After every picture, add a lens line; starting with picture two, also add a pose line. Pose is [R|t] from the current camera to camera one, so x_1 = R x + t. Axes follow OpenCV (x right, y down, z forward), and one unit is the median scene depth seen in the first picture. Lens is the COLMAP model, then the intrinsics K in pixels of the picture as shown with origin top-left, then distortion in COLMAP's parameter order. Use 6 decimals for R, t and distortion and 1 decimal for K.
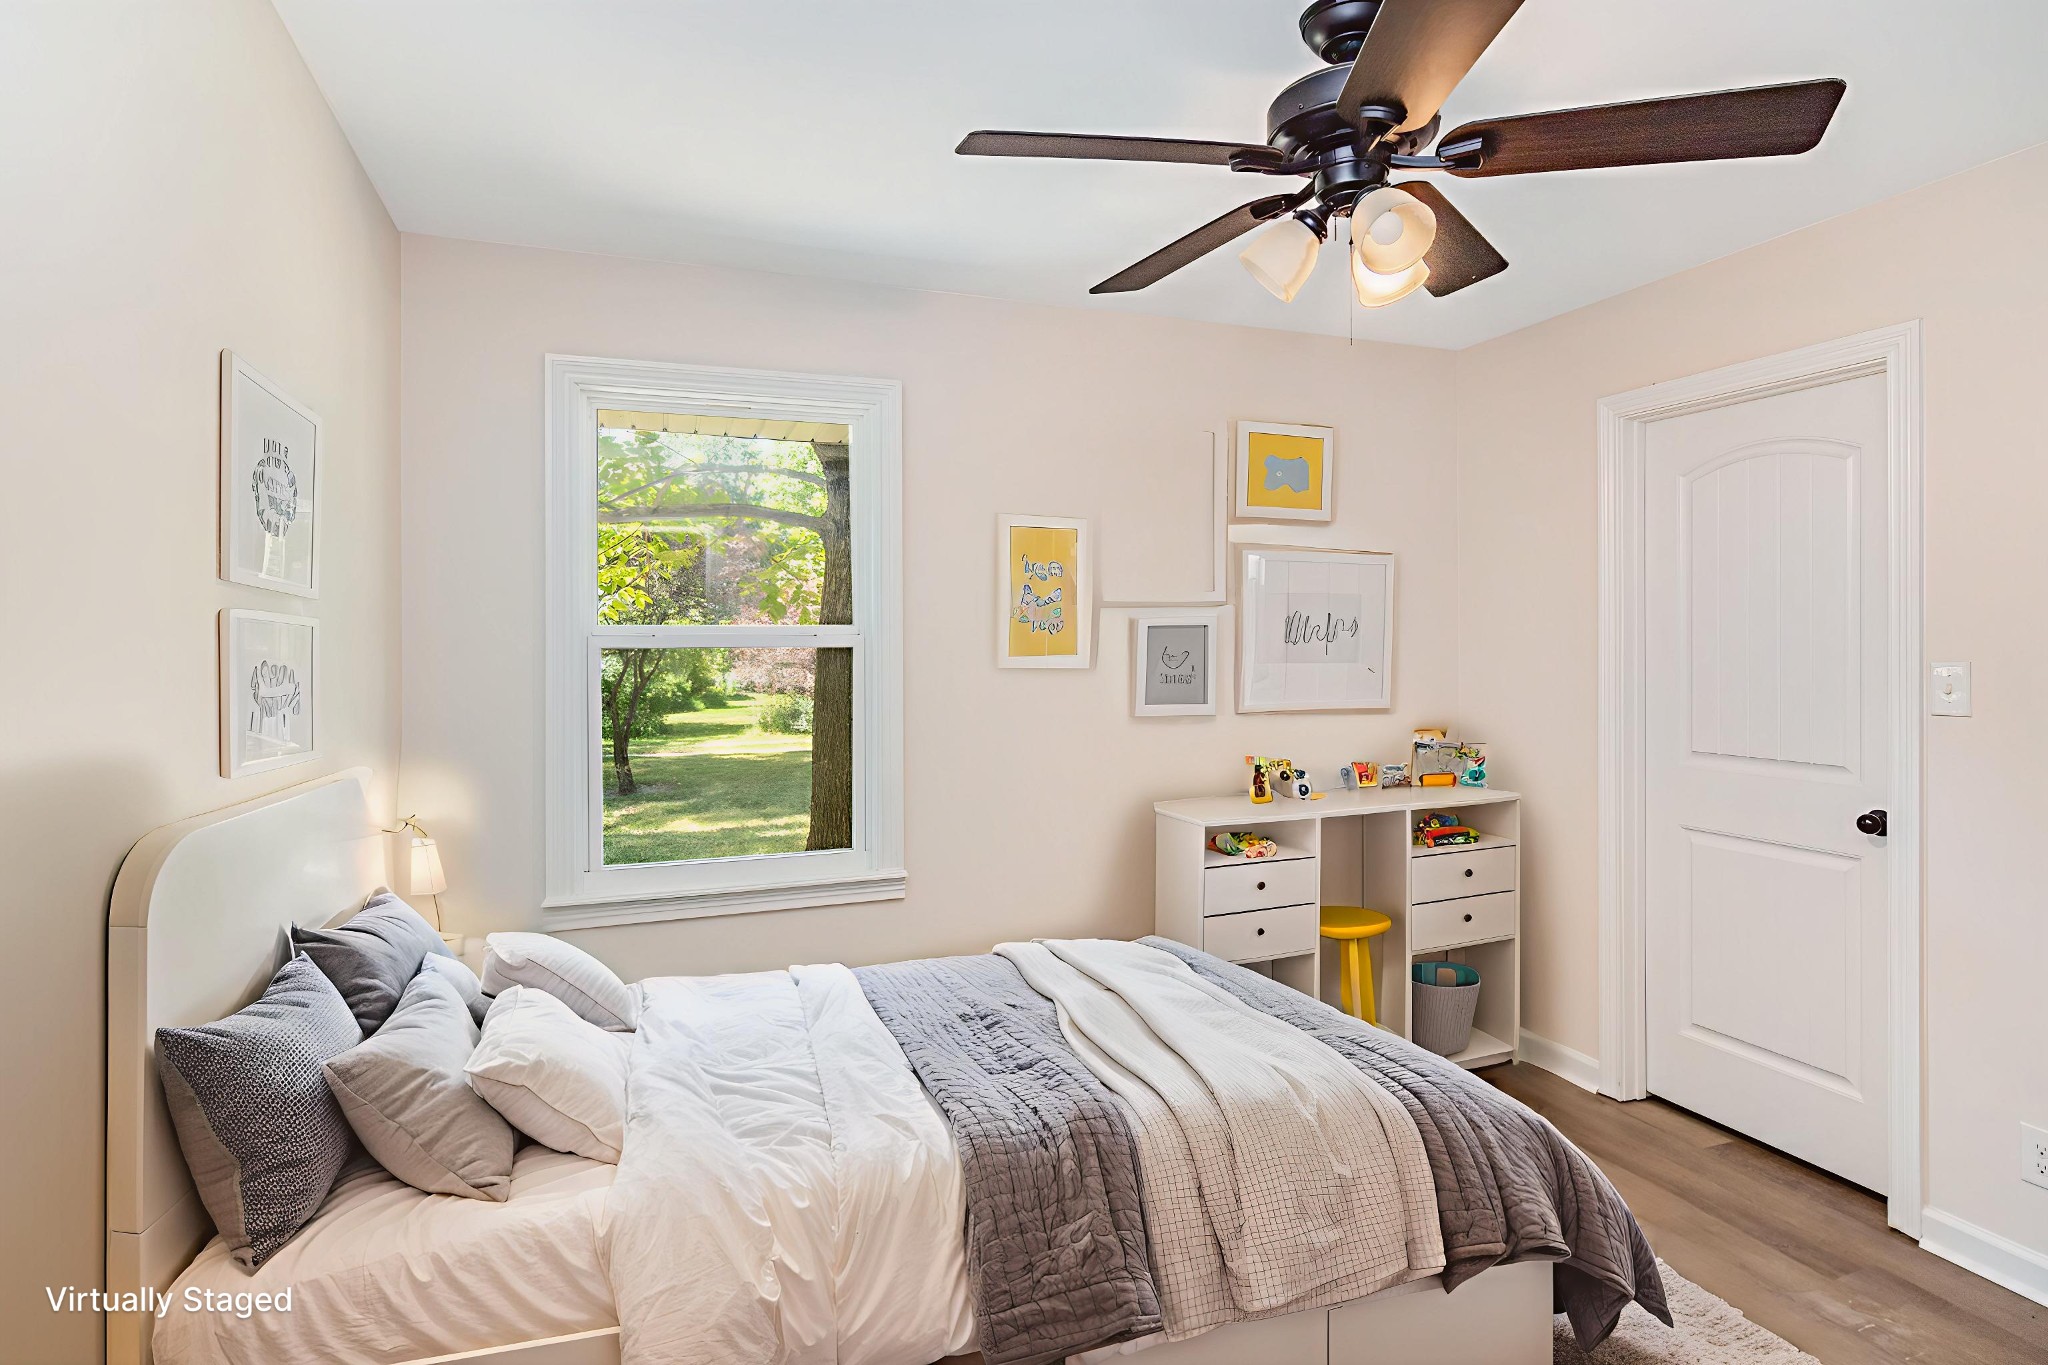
lens RADIAL K [[1055.4, 0, 1021.1], [0, 1055.4, 643.0], [0, 0, 1]] dist [-0.013500, 0.003392]
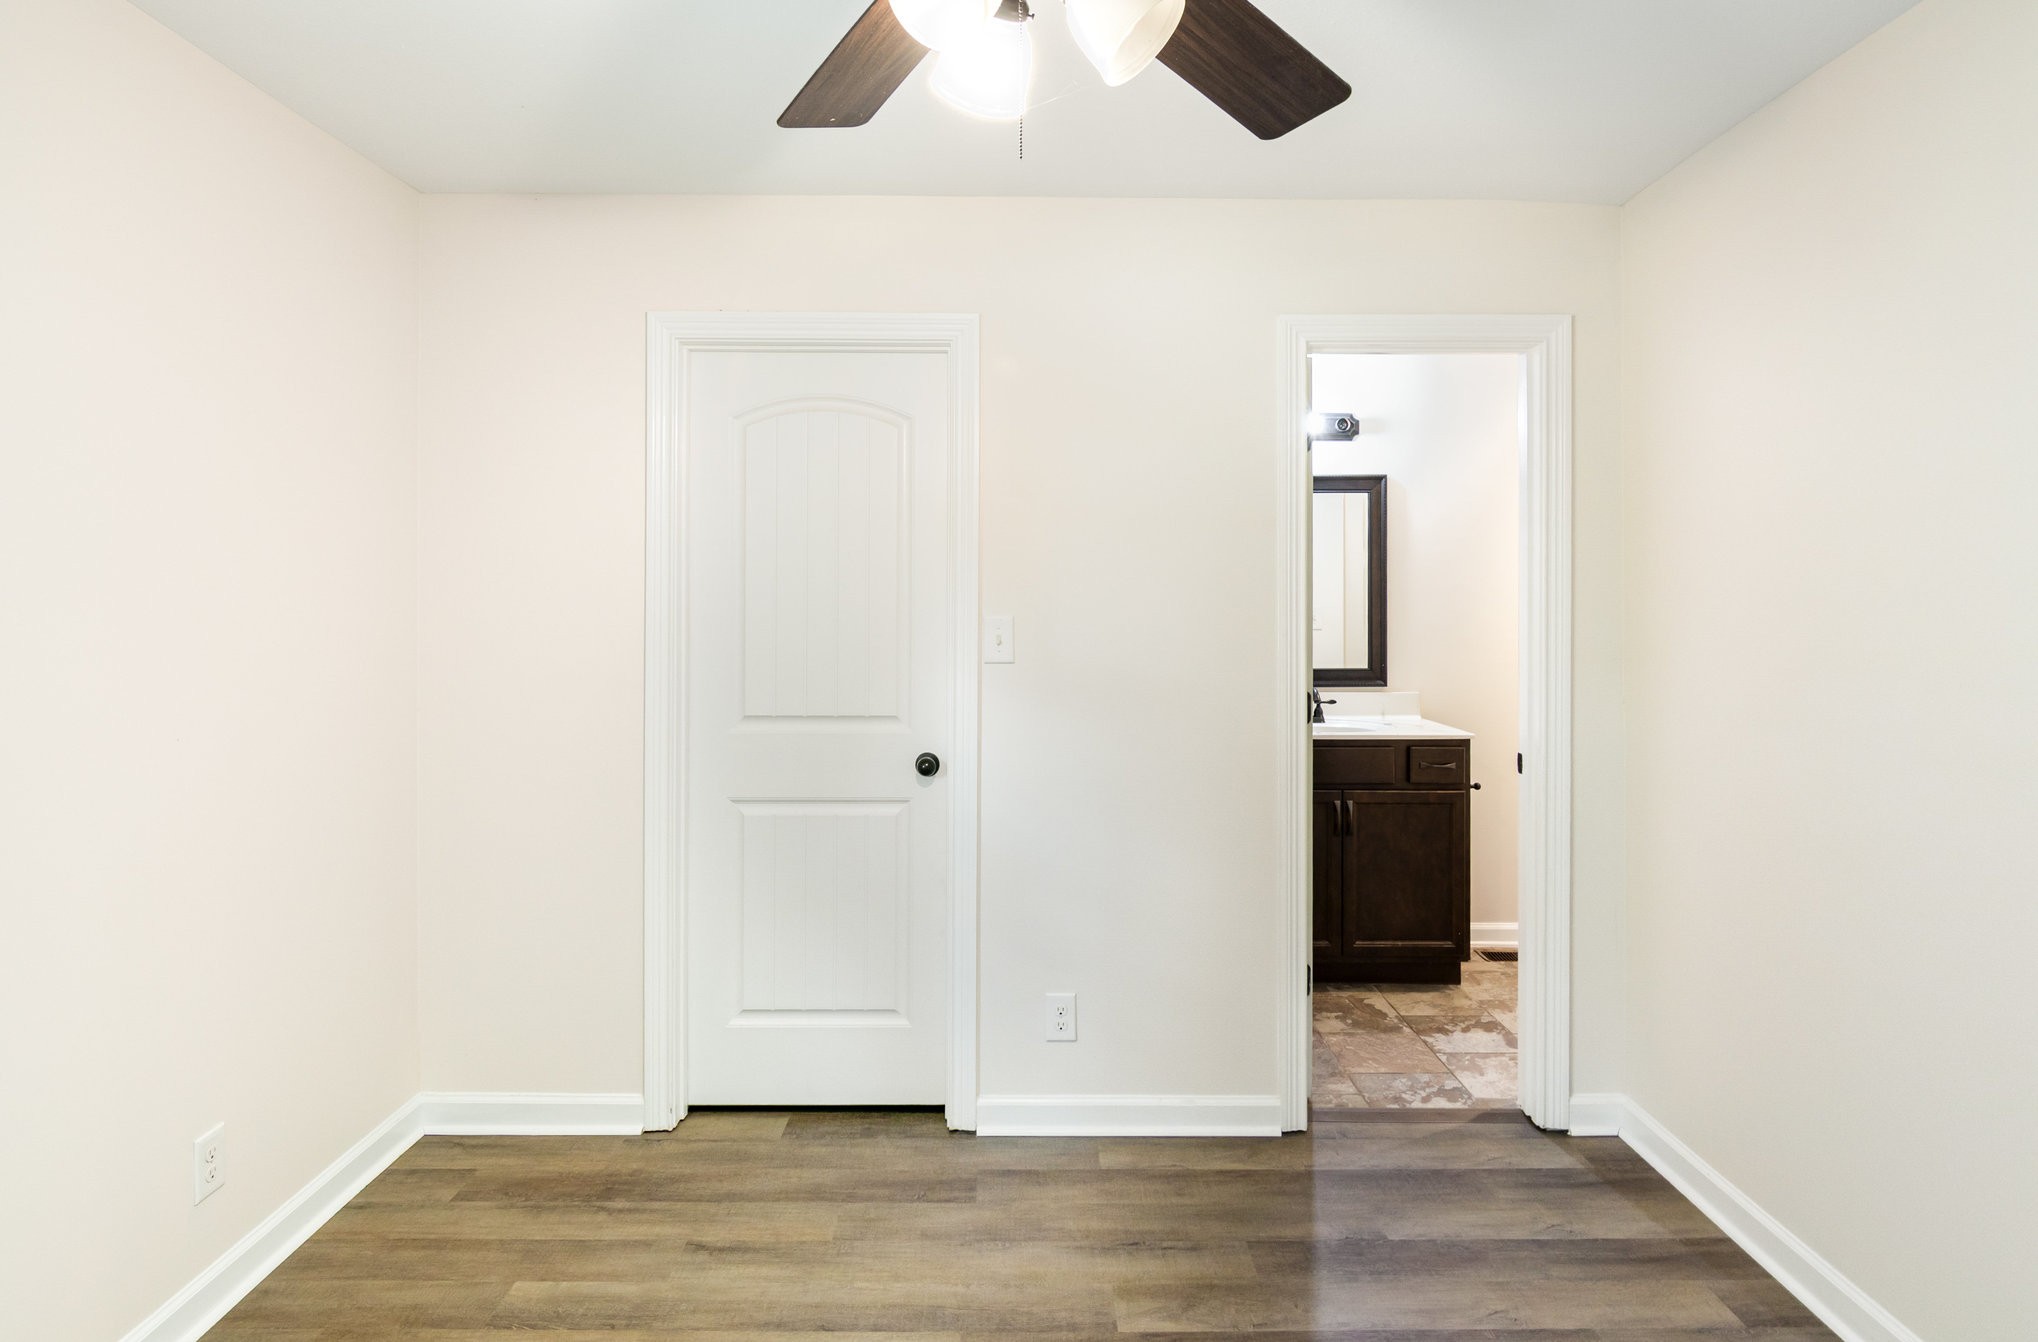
lens RADIAL K [[1111.9, 0, 1015.5], [0, 1111.9, 601.0], [0, 0, 1]] dist [-0.003605, 0.000435]
pose [[0.334611, 0.004728, 0.942344, -0.244166], [-0.003390, 0.999987, -0.003813, 0.005559], [-0.942350, -0.001918, 0.334623, 0.532525]]
